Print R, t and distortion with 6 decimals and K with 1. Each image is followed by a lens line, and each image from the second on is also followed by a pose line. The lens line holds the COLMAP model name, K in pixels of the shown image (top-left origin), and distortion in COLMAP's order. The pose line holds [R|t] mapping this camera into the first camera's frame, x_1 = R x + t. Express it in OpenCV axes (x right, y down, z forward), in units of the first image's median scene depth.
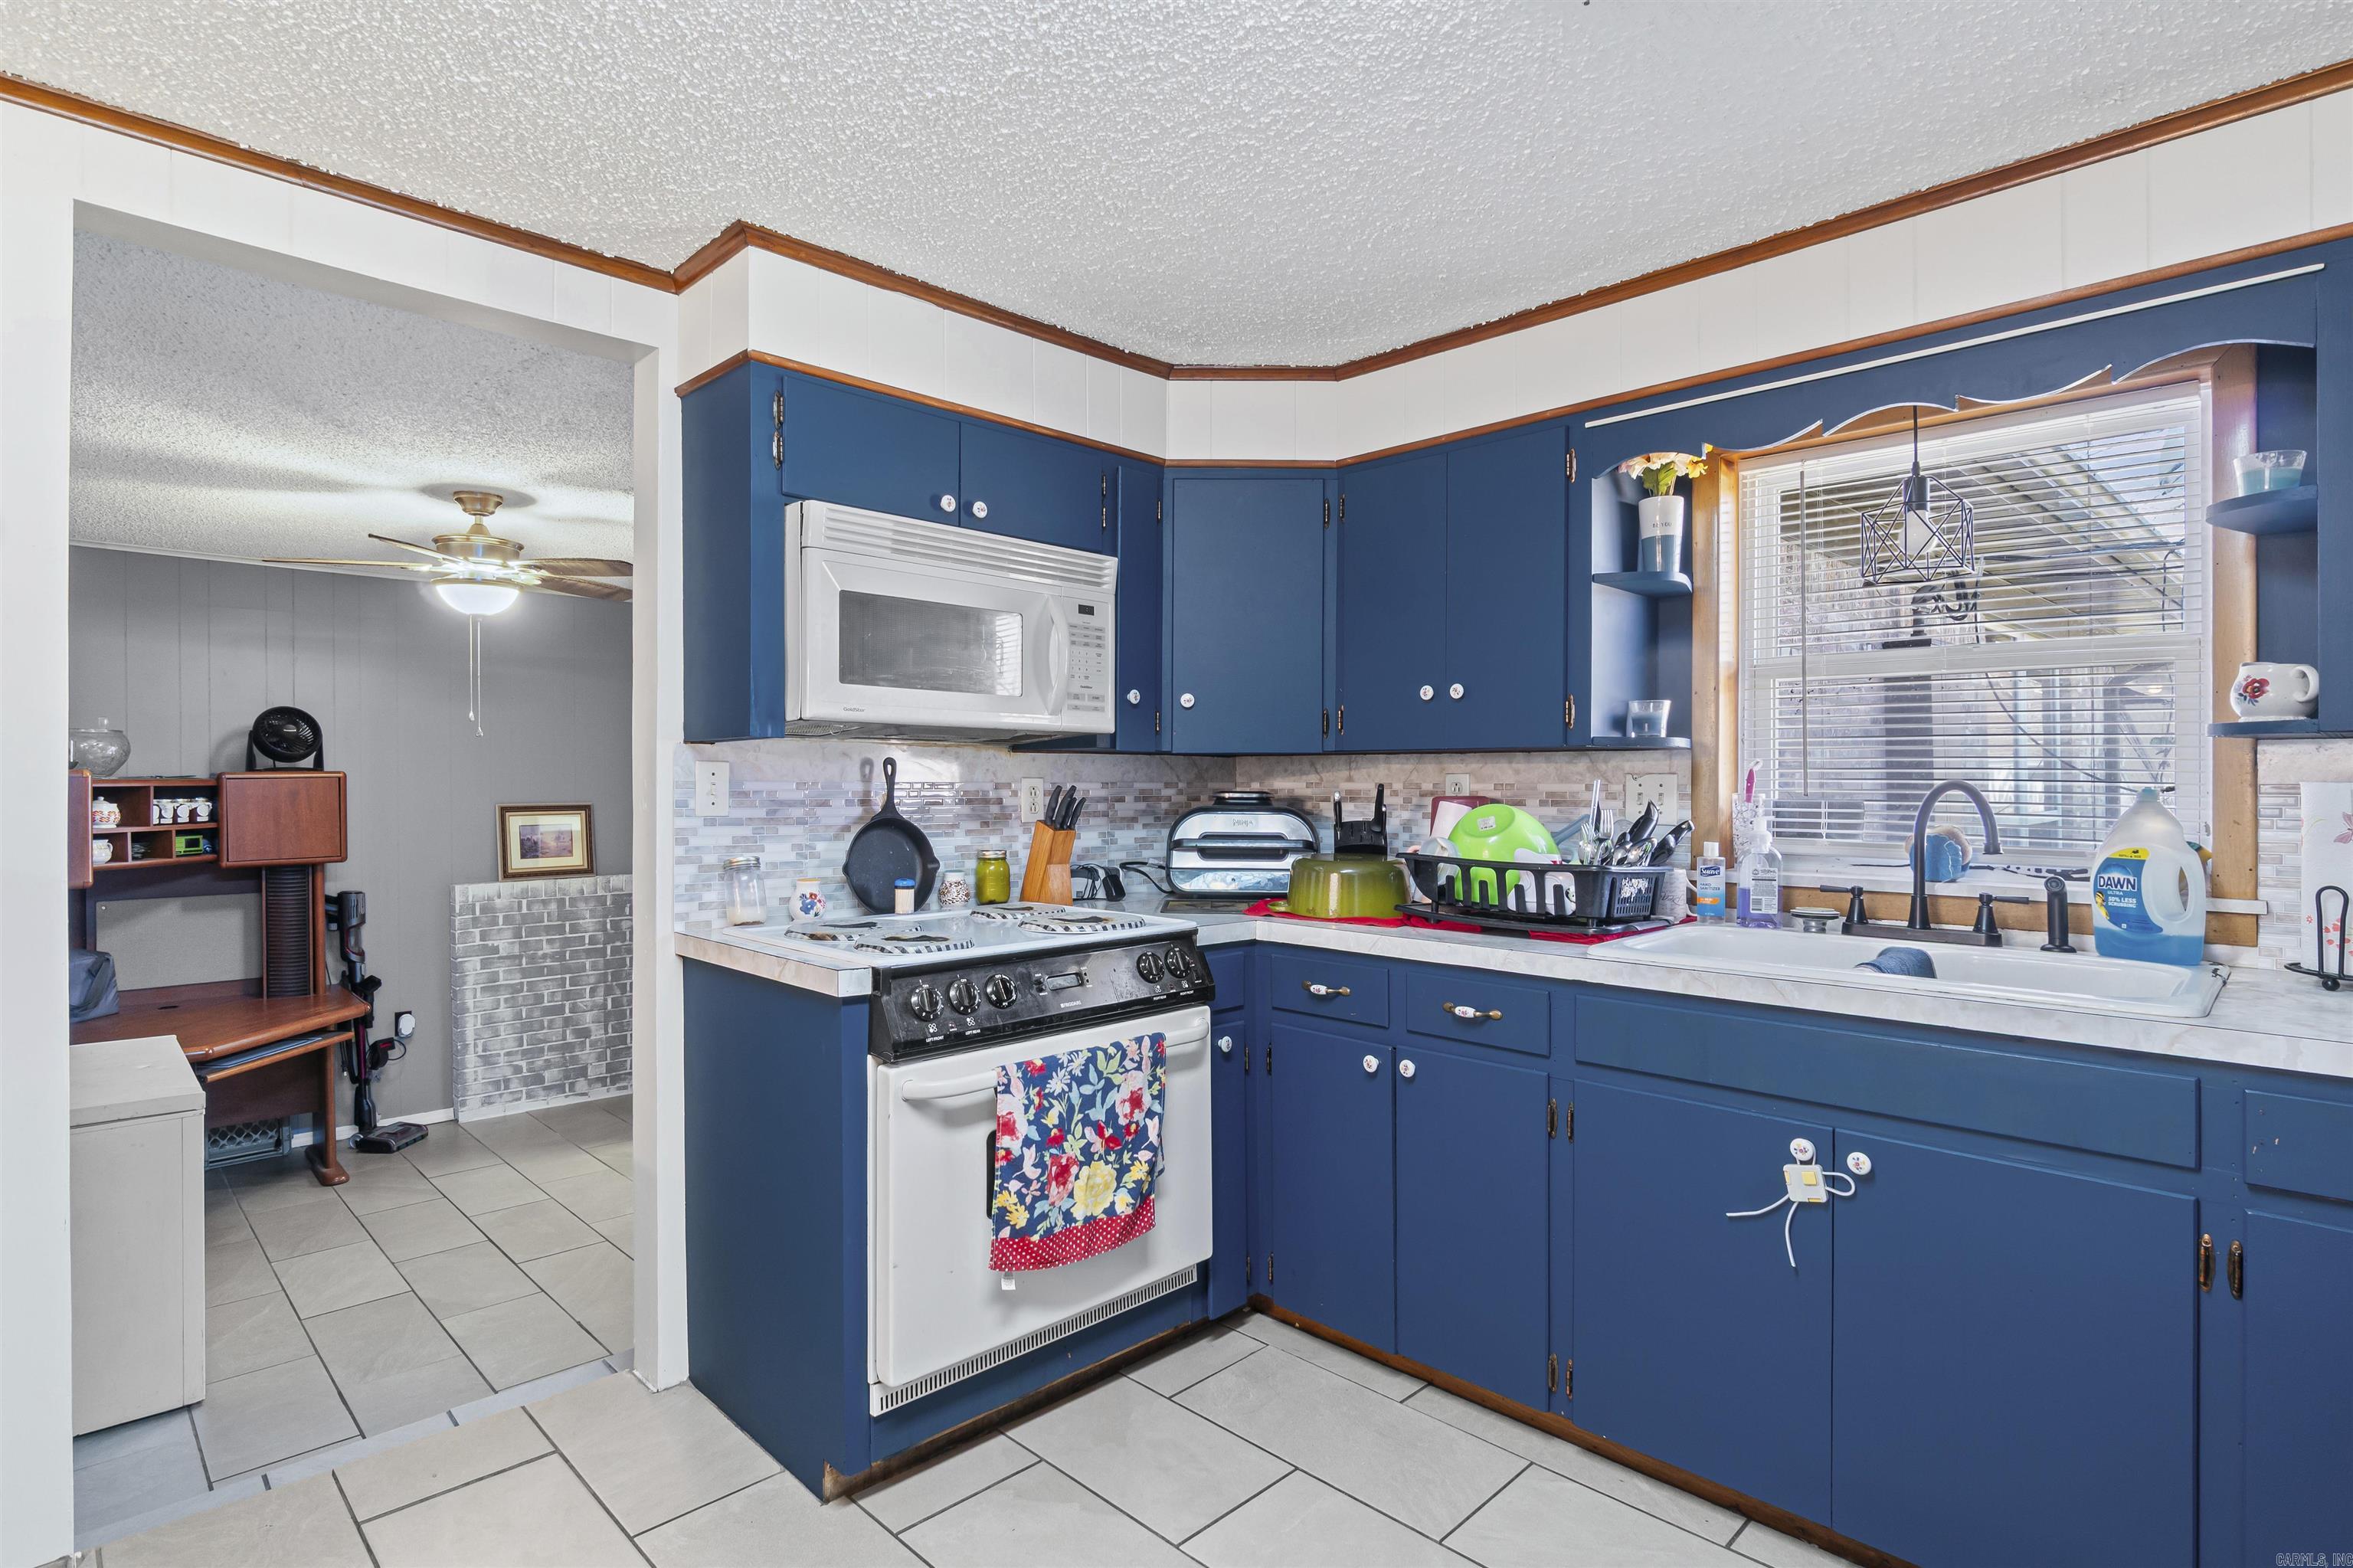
lens RADIAL K [[1183.1, 0, 1177.4], [0, 1183.1, 784.0], [0, 0, 1]] dist [-0.000485, -0.000004]
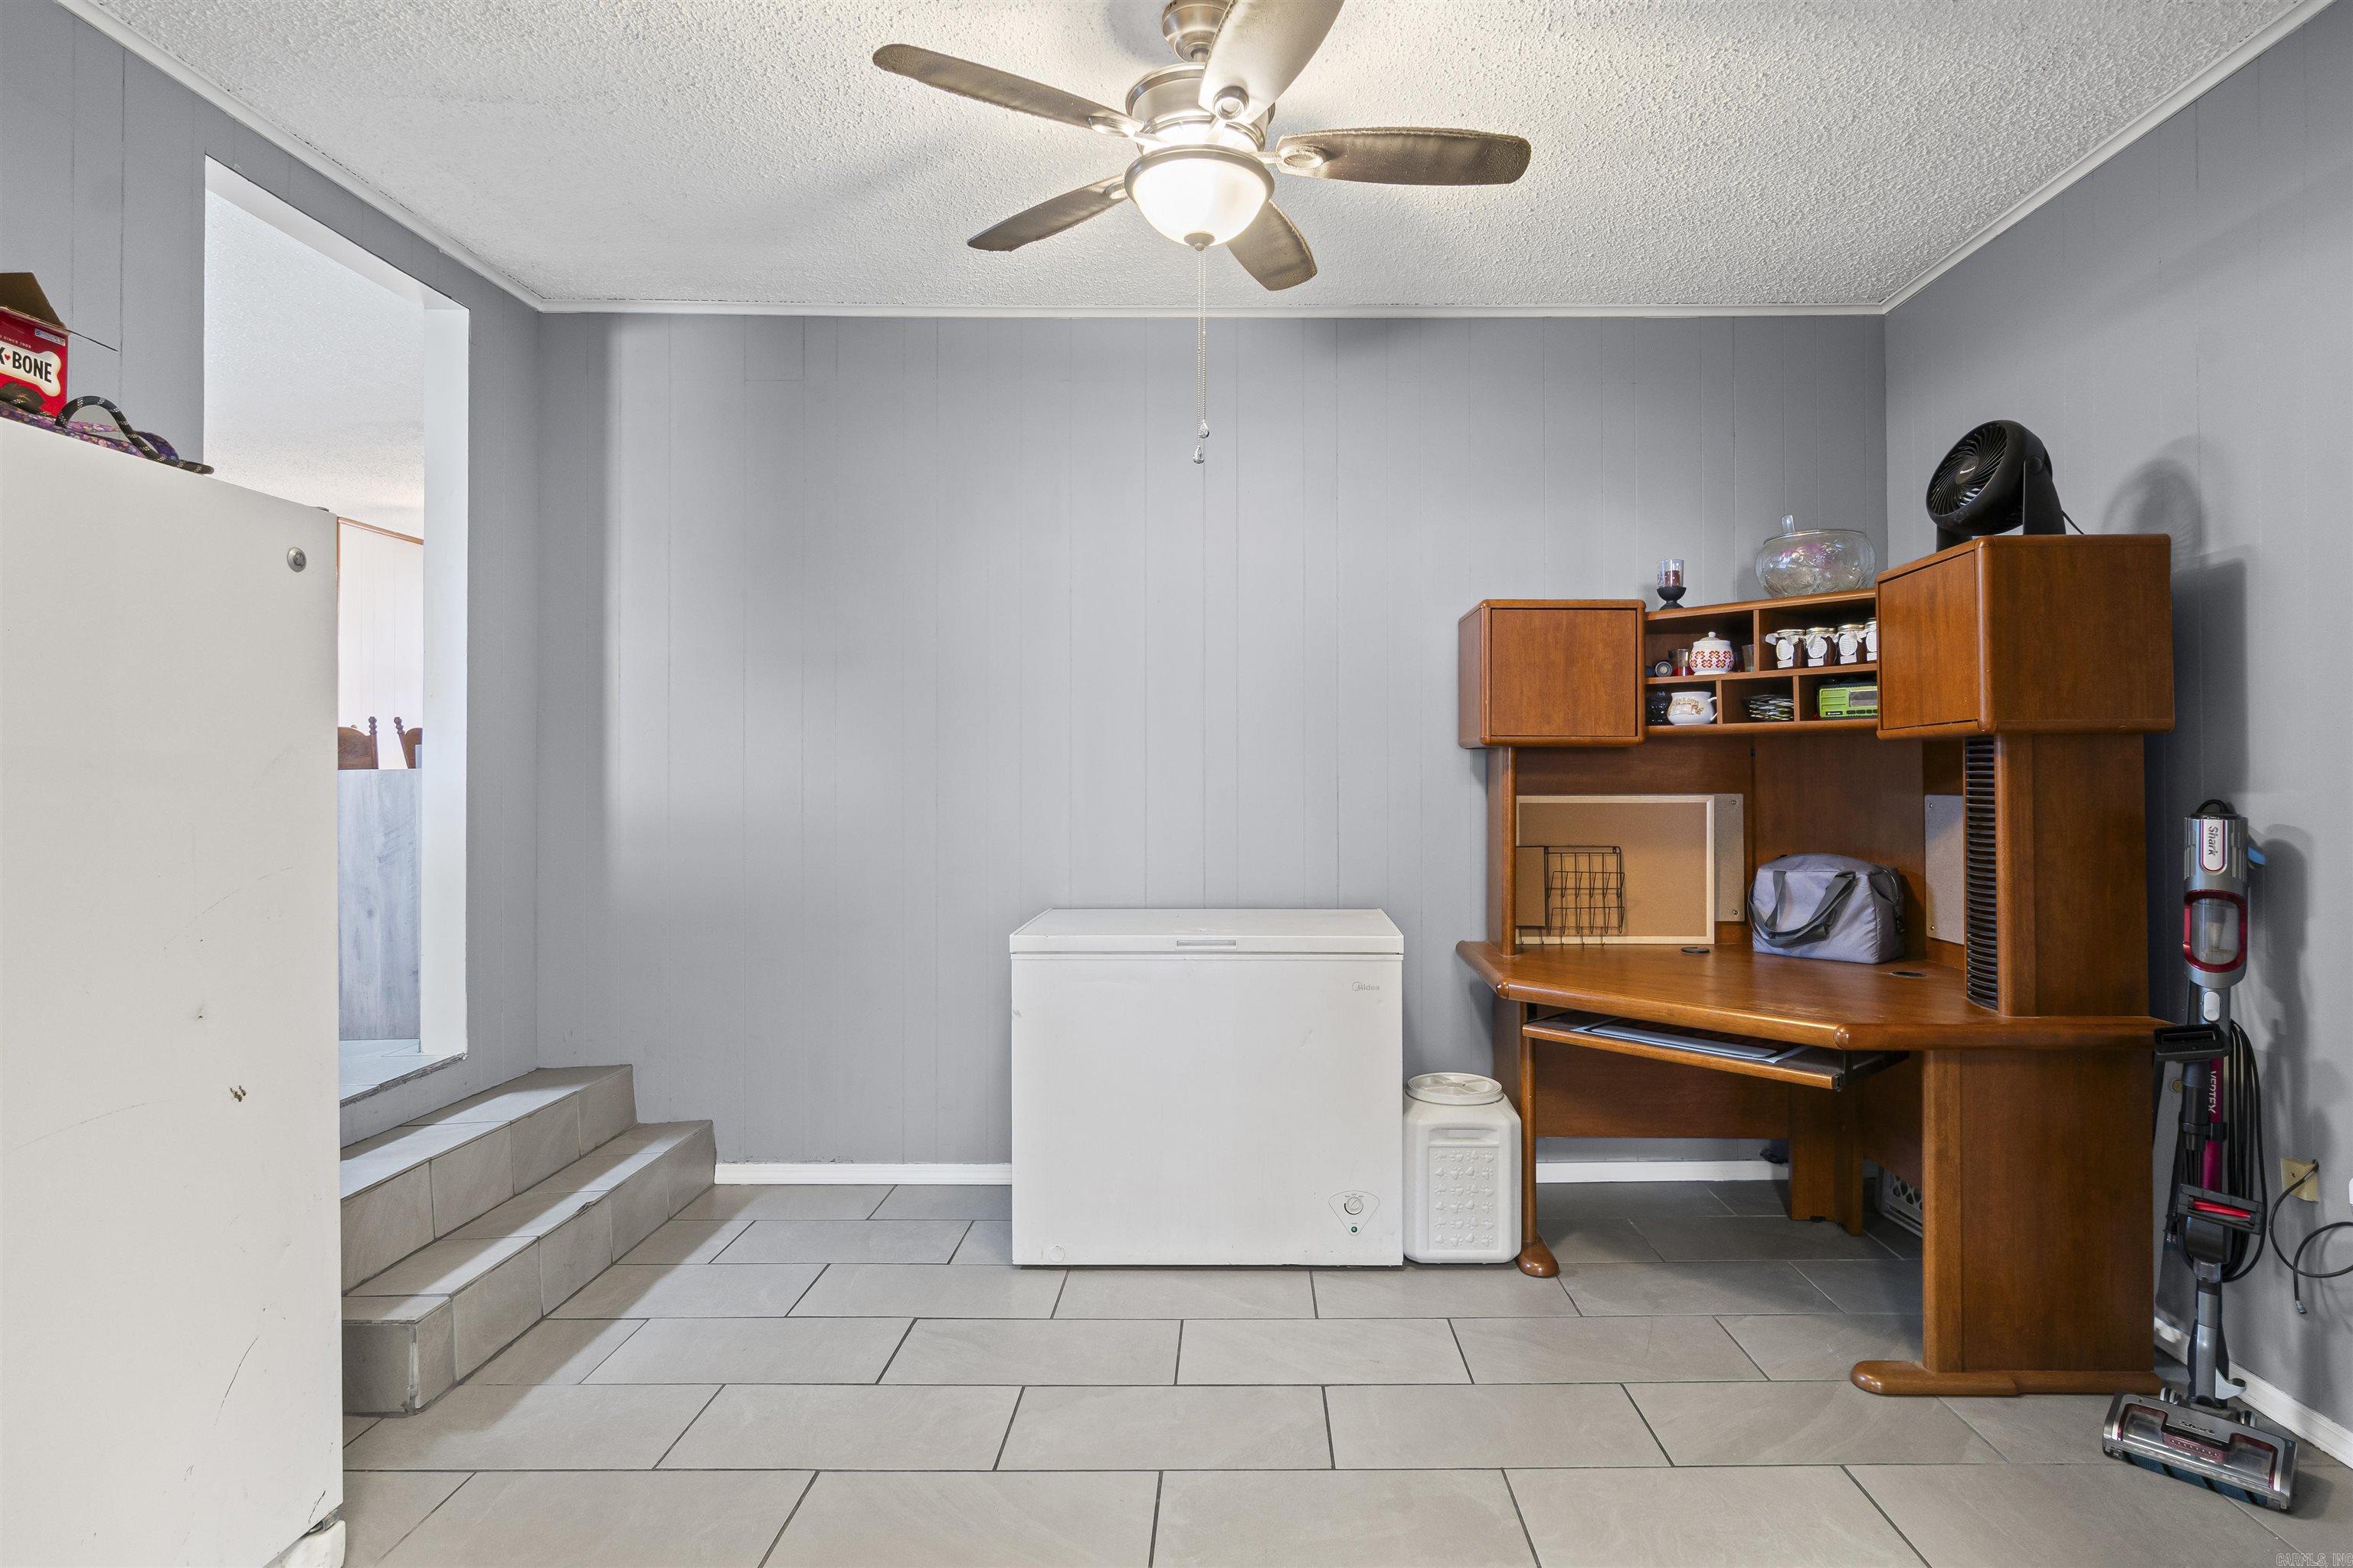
lens RADIAL K [[1183.1, 0, 1181.2], [0, 1183.1, 775.5], [0, 0, 1]] dist [-0.000485, -0.000004]
pose [[-0.703157, 0.000831, -0.711034, -0.173726], [0.002044, 0.999998, -0.000853, 0.090097], [0.711032, -0.002053, -0.703157, 1.190001]]
